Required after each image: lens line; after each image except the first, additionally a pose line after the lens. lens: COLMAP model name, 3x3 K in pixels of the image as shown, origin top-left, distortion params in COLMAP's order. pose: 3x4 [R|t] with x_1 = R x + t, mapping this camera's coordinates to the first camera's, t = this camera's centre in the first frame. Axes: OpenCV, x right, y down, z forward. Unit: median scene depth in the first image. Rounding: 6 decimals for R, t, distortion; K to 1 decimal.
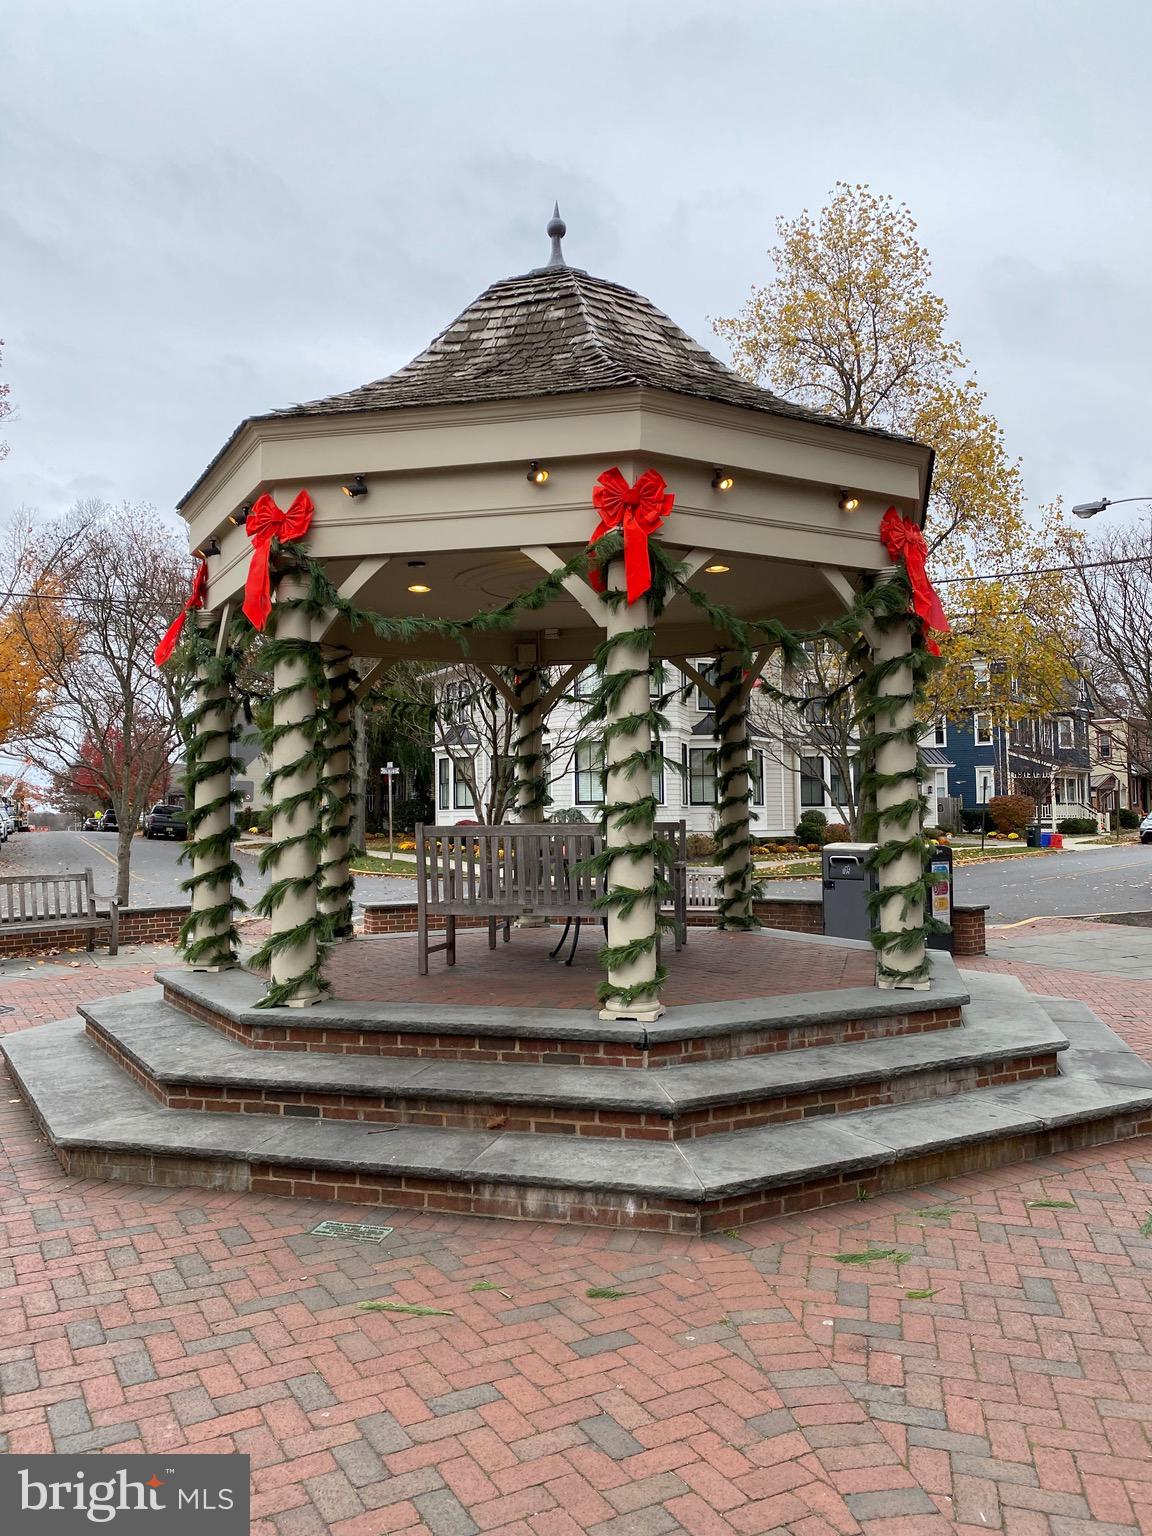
lens RADIAL K [[1121.0, 0, 567.1], [0, 1121.0, 747.9], [0, 0, 1]] dist [-0.005511, -0.003593]
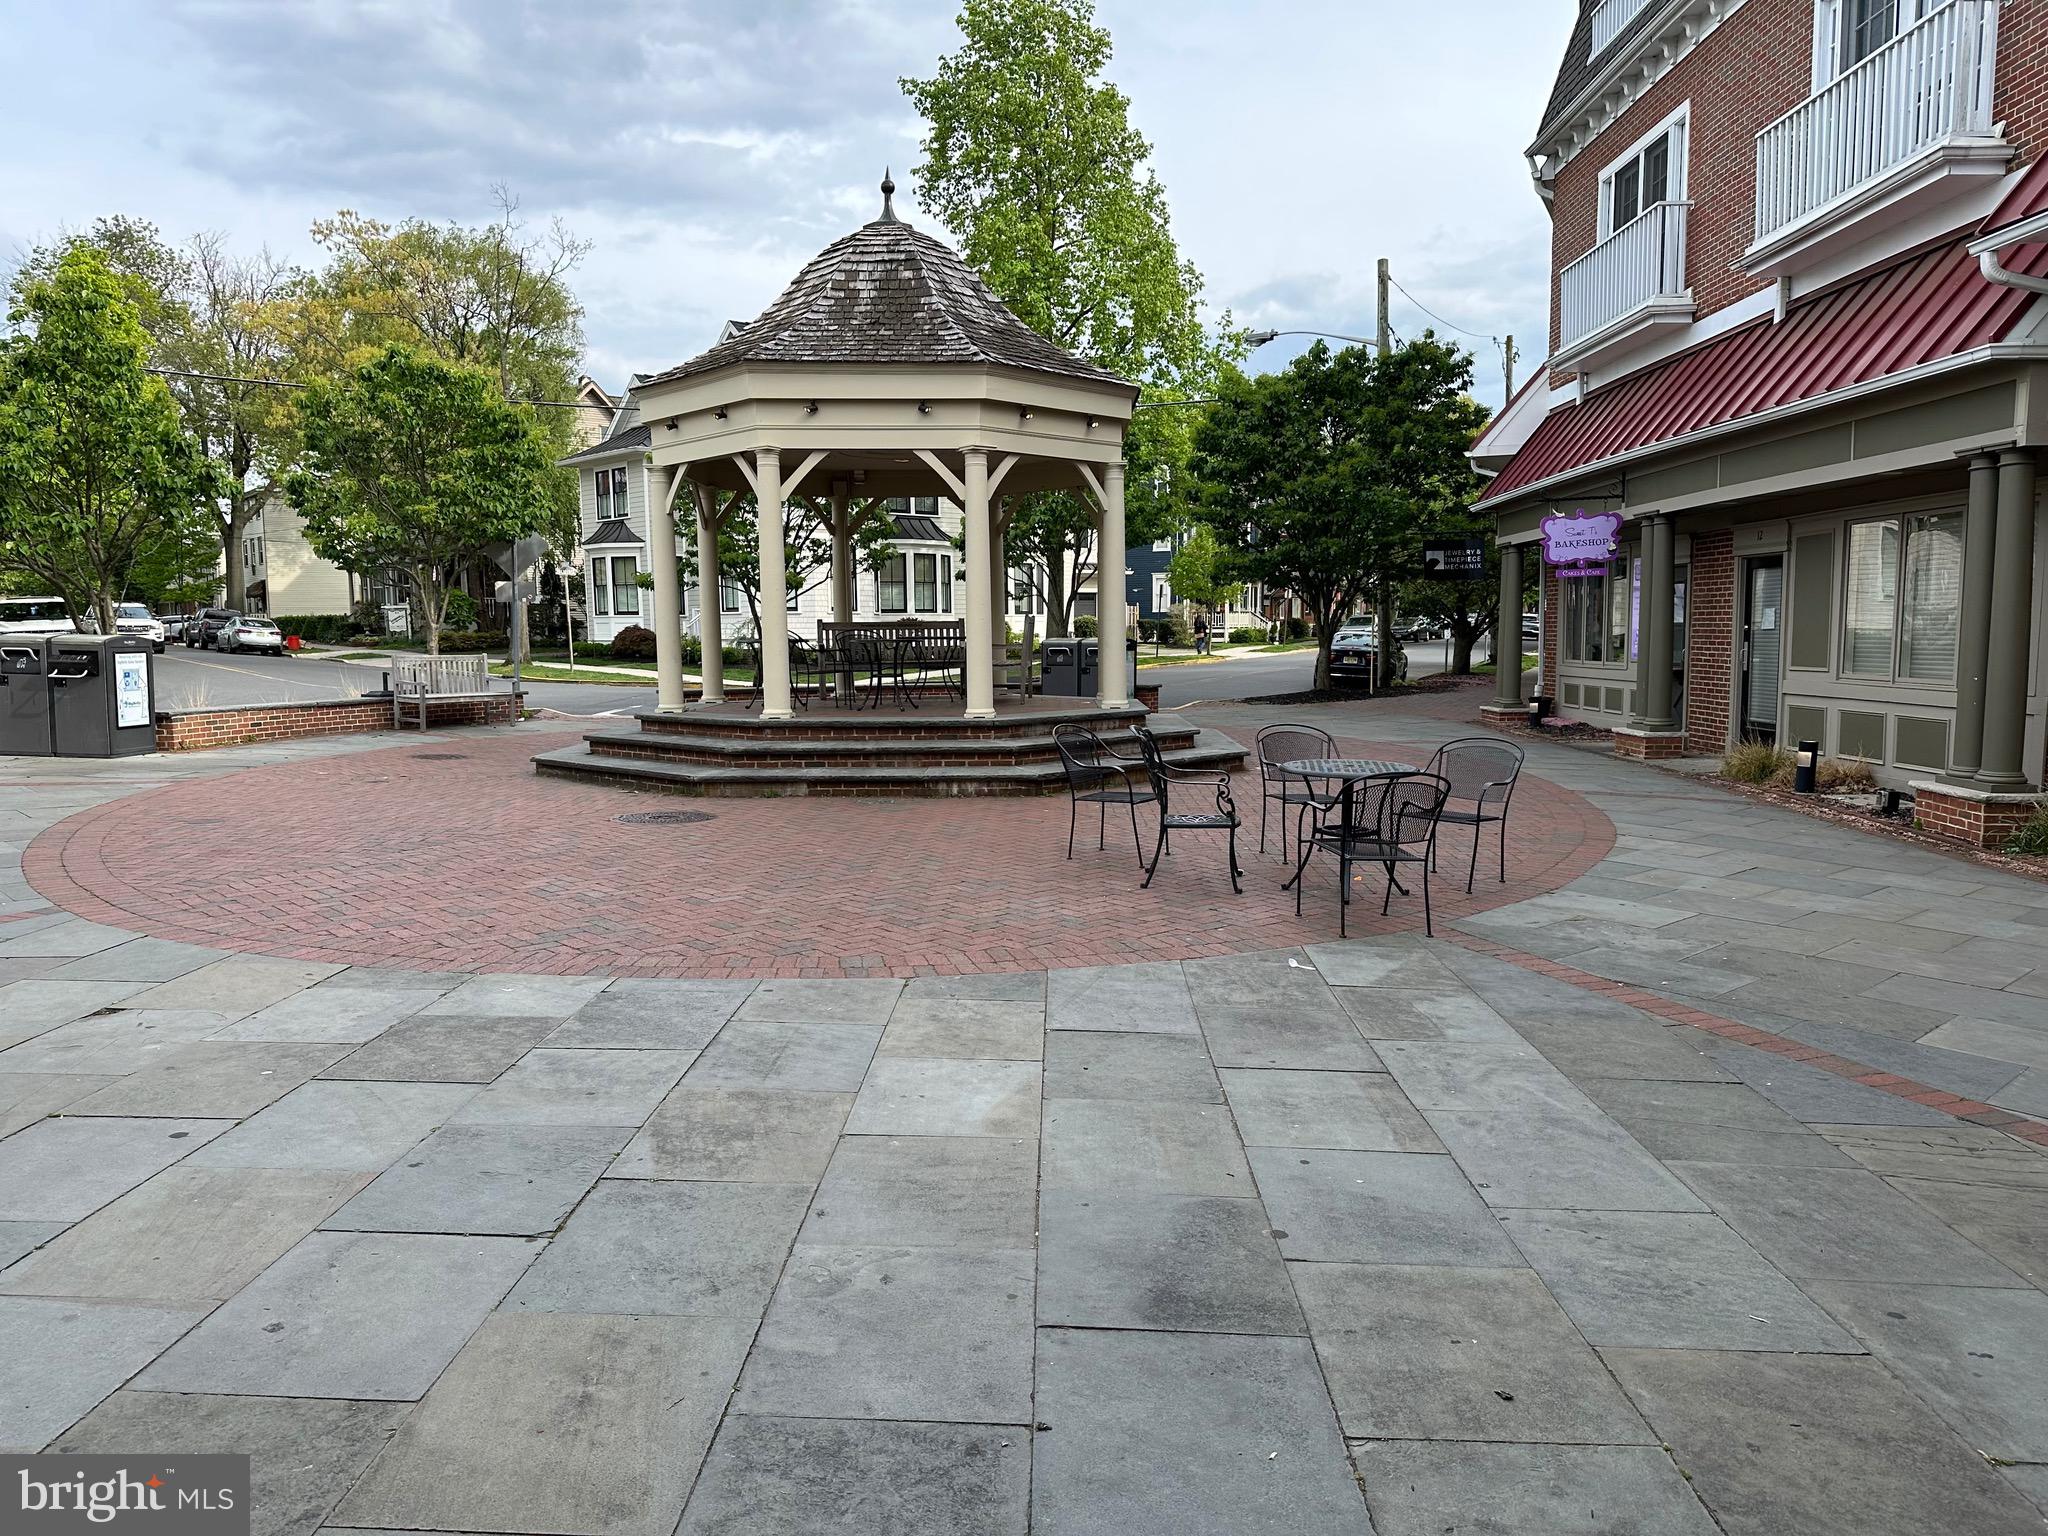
lens RADIAL K [[1440.8, 0, 1024.0], [0, 1440.8, 768.0], [0, 0, 1]] dist [0.060297, -0.000594]
pose [[0.965405, -0.025452, 0.259510, -0.370131], [-0.014965, 0.988177, 0.152588, -0.029499], [-0.260326, -0.151193, 0.953610, -0.978852]]
